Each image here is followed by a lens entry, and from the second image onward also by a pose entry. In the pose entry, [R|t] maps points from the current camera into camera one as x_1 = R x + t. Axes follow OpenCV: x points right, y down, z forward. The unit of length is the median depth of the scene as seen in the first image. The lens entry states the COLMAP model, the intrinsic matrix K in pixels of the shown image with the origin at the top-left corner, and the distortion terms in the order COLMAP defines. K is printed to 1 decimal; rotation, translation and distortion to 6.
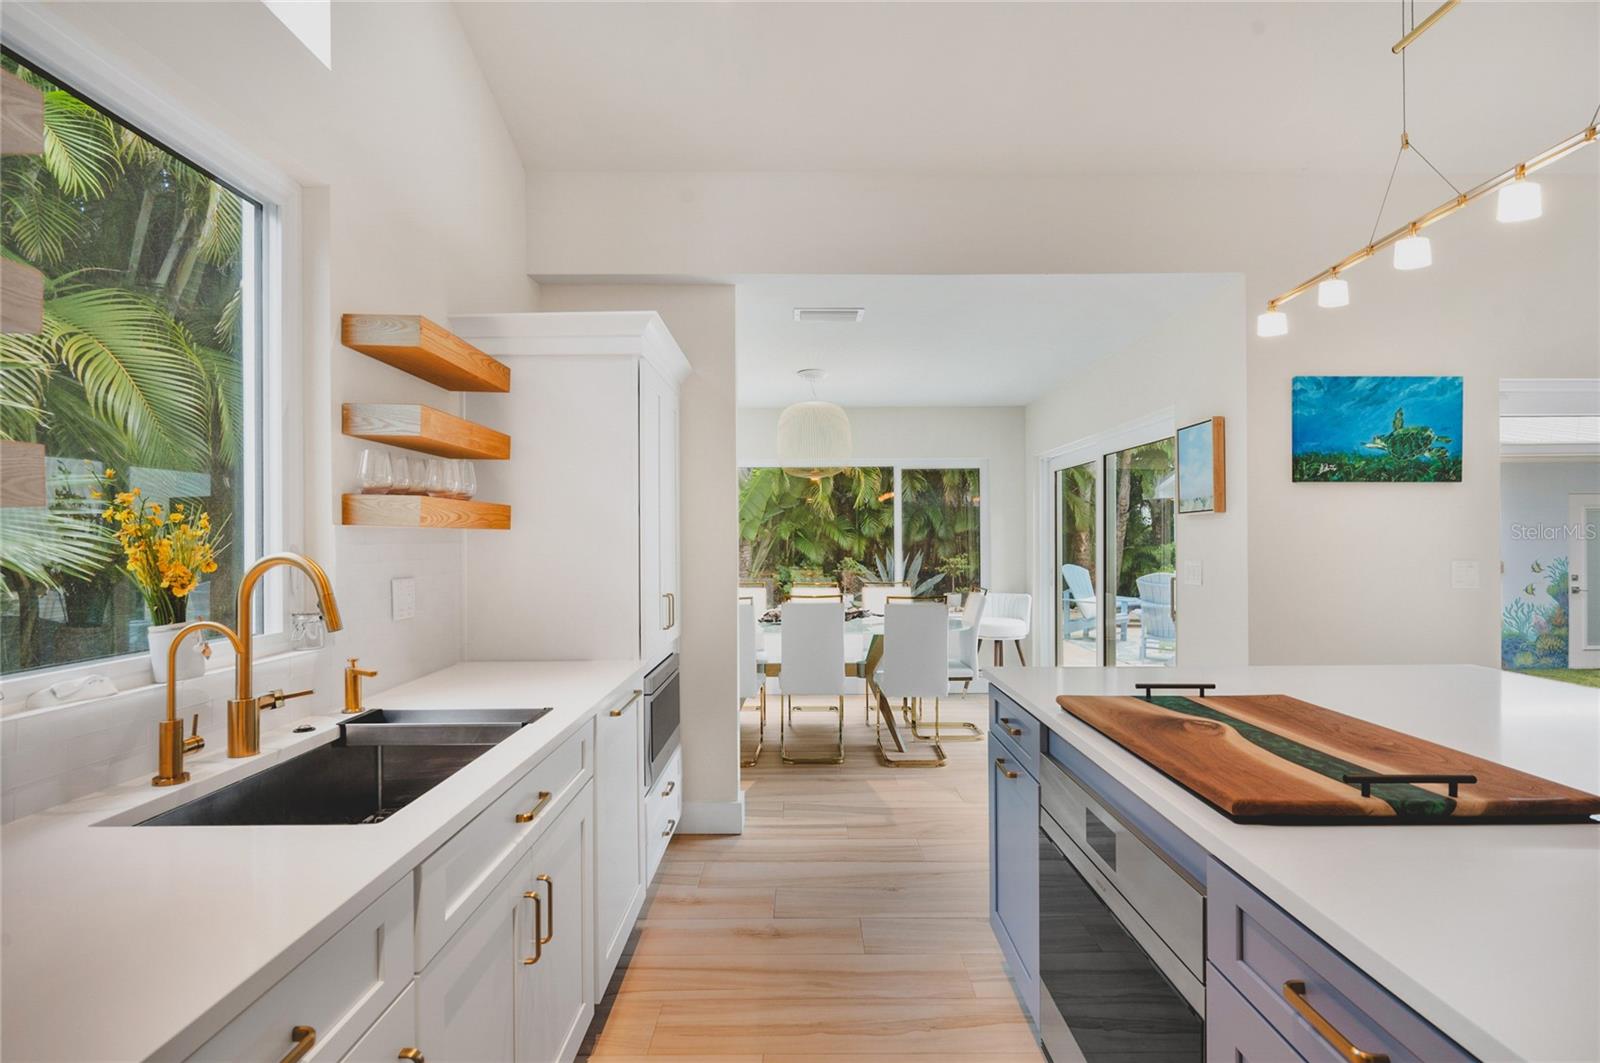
lens RADIAL K [[761.5, 0, 806.8], [0, 761.5, 541.4], [0, 0, 1]] dist [-0.000794, -0.000051]
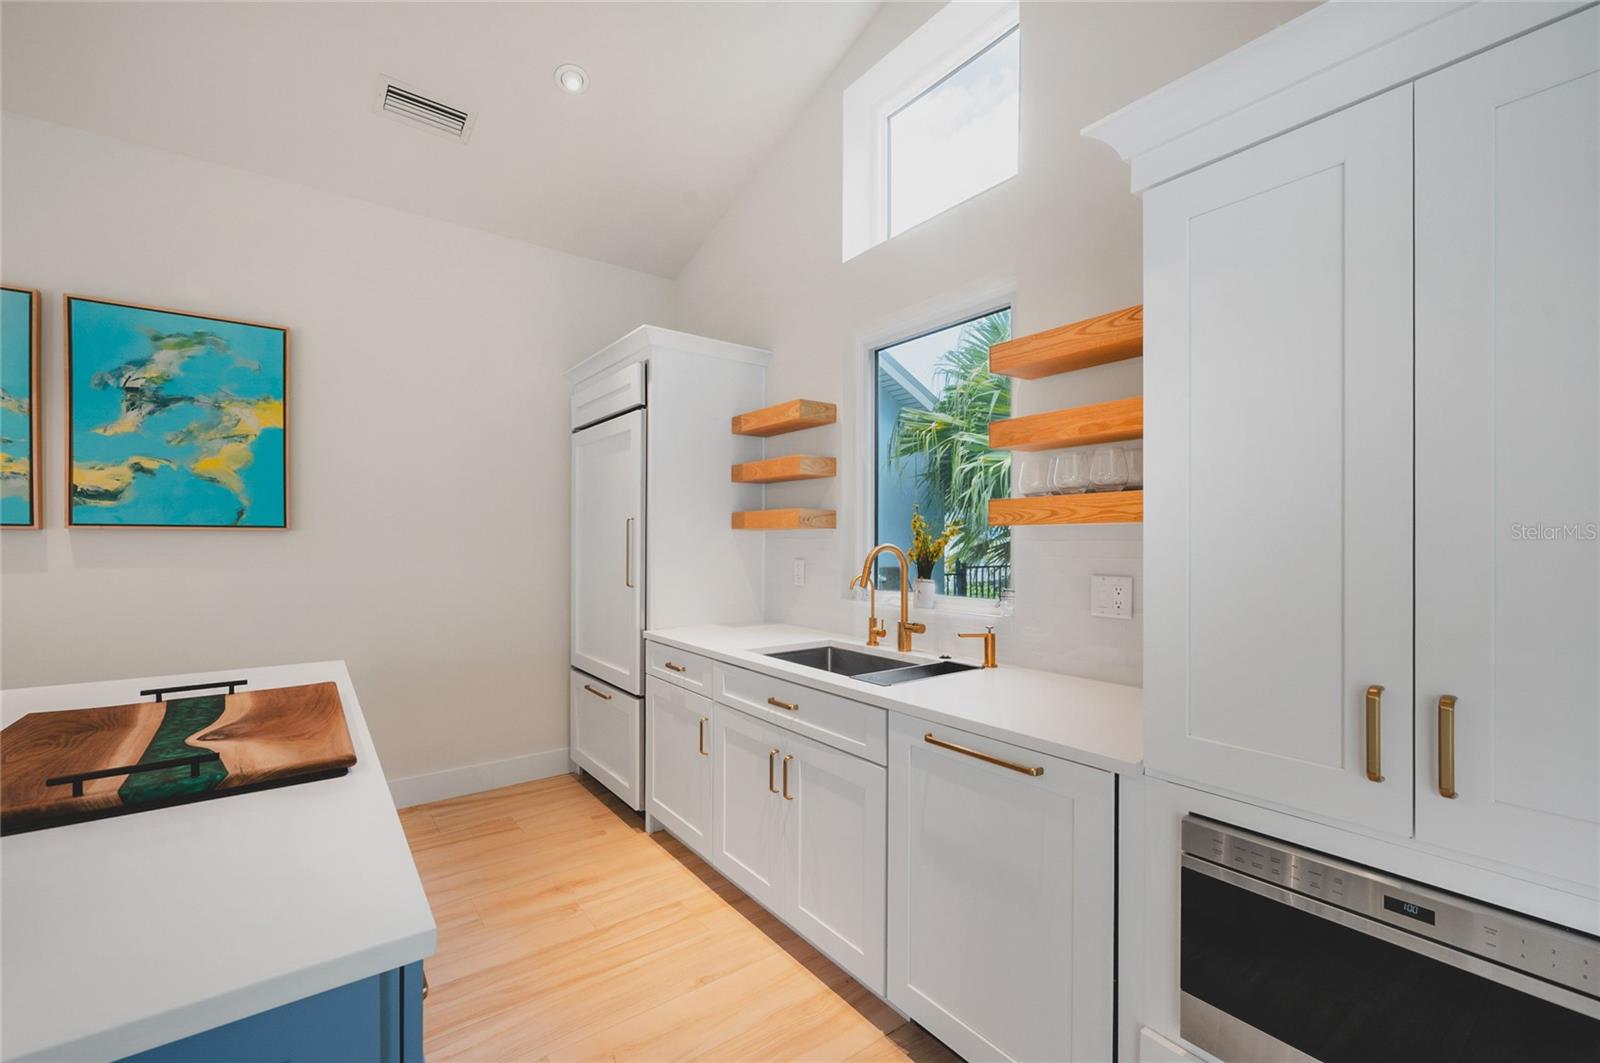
lens RADIAL K [[666.3, 0, 800.0], [0, 666.3, 531.5], [0, 0, 1]] dist [0.000440, 0.000027]
pose [[-0.801245, -0.002385, -0.598332, 0.207620], [0.001489, 0.999981, -0.005980, -0.002134], [0.598335, -0.005683, -0.801226, 0.989976]]
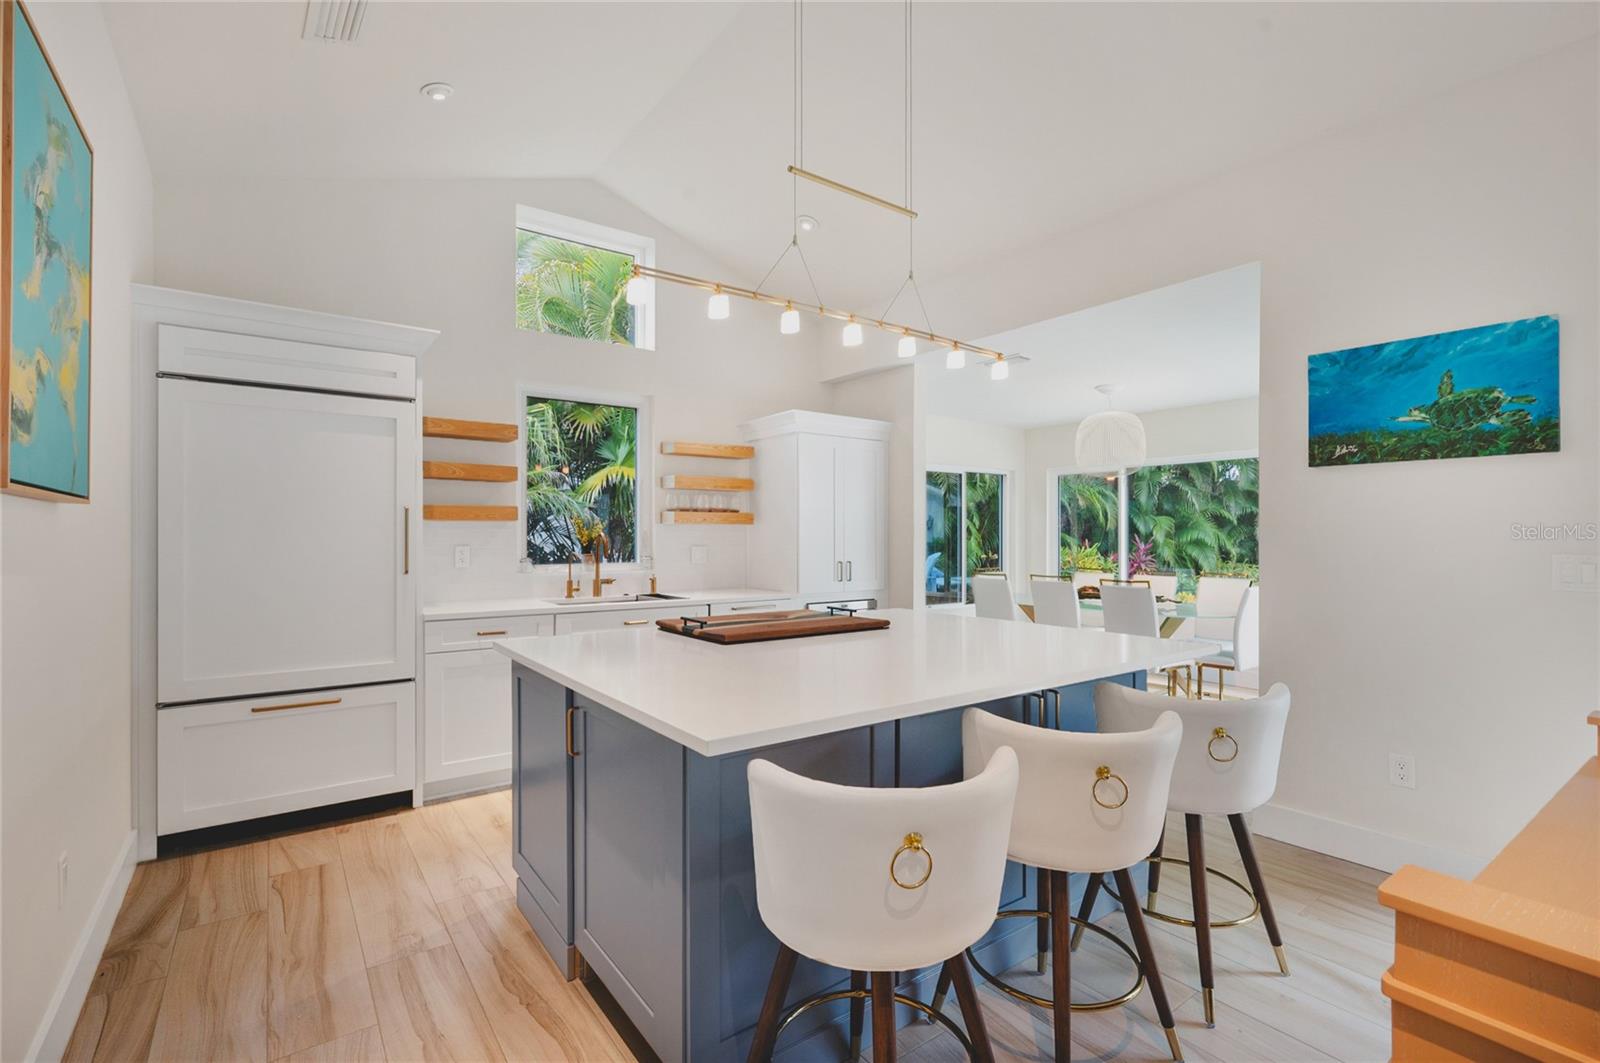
lens RADIAL K [[725.8, 0, 805.3], [0, 725.8, 539.1], [0, 0, 1]] dist [-0.001859, -0.000568]
pose [[0.594413, 0.006699, -0.804132, 0.999763], [-0.004724, 0.999977, 0.004838, 0.010319], [0.804146, 0.000923, 0.594431, -0.042708]]
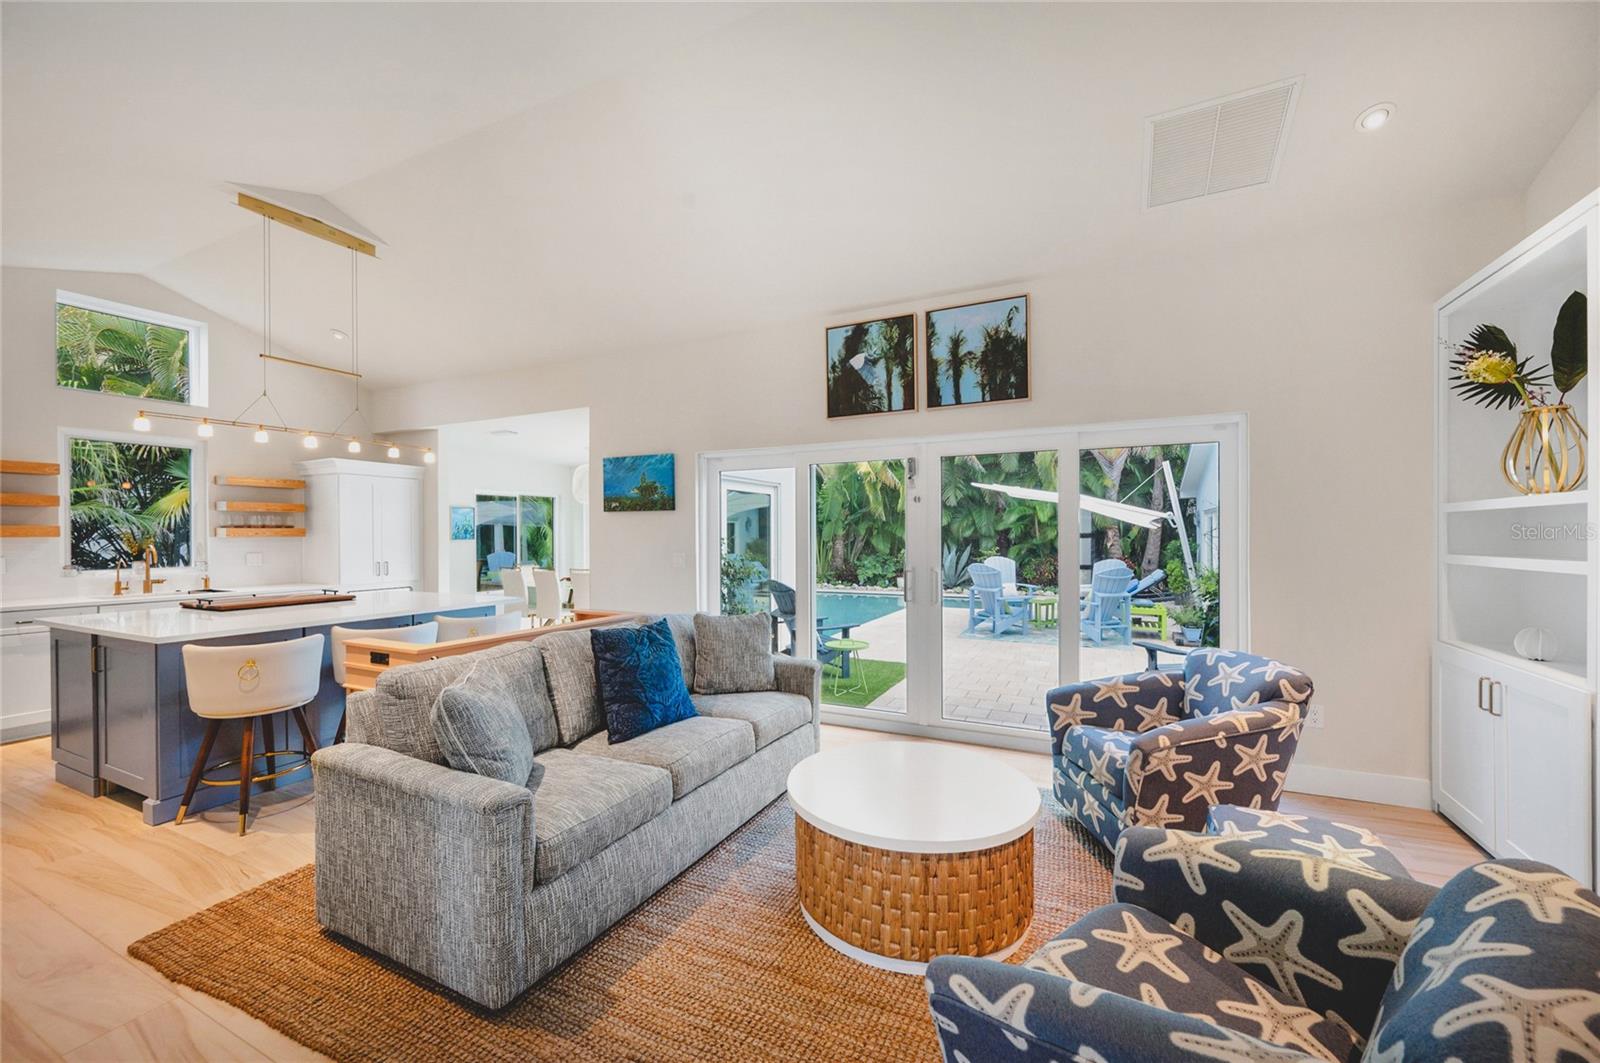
lens RADIAL K [[630.0, 0, 805.5], [0, 630.0, 537.7], [0, 0, 1]] dist [-0.001253, -0.000003]
pose [[0.899081, 0.003010, -0.437771, 1.827188], [-0.000972, 0.999988, 0.004881, -0.019836], [0.437781, -0.003963, 0.899073, -0.236175]]
